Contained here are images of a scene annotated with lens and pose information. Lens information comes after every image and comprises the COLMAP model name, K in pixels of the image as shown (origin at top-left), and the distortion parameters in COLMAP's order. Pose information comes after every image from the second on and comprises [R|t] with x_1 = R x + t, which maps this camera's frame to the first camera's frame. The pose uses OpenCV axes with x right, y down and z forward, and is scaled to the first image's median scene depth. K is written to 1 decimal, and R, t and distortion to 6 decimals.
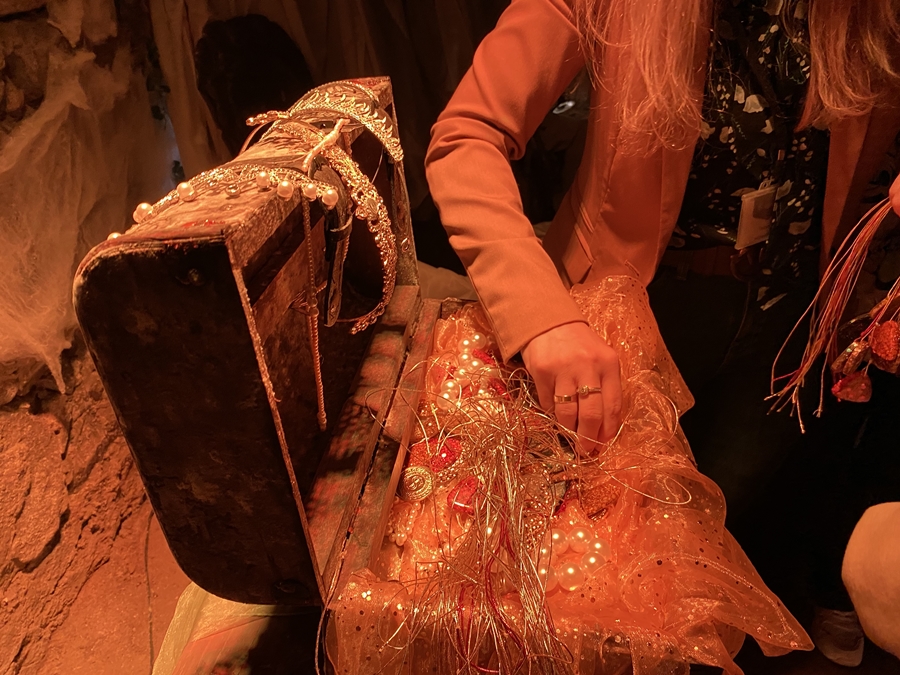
lens RADIAL K [[684.8, 0, 449.8], [0, 684.8, 308.2], [0, 0, 1]] dist [0.009408, -0.031328]
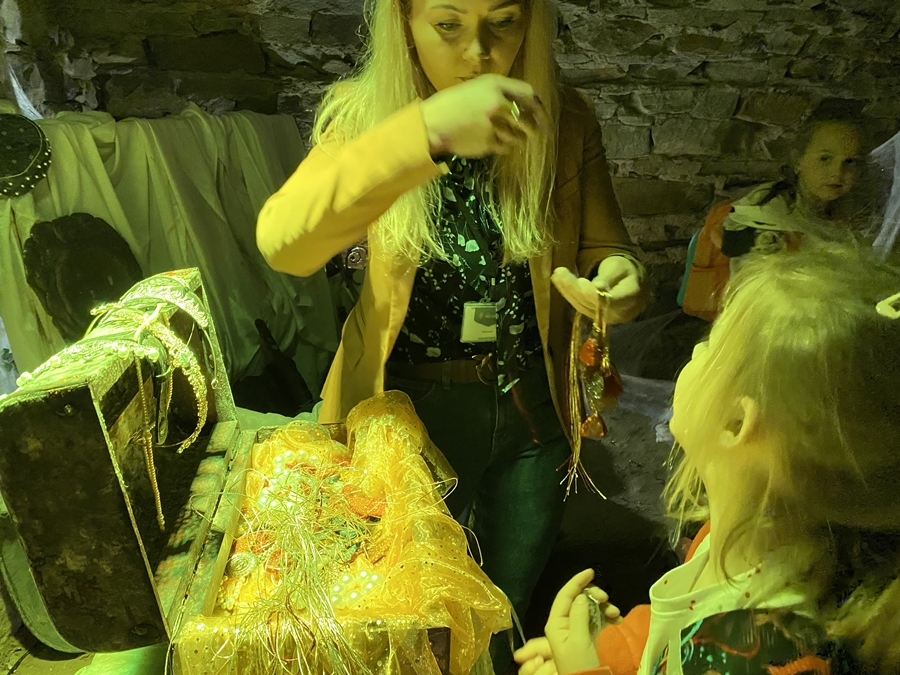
lens RADIAL K [[684.8, 0, 449.8], [0, 684.8, 308.2], [0, 0, 1]] dist [0.009408, -0.031328]
pose [[0.968273, -0.103660, 0.227383, 0.107780], [0.149803, 0.969068, -0.196129, 0.114722], [-0.200018, 0.223969, 0.953850, -0.523474]]
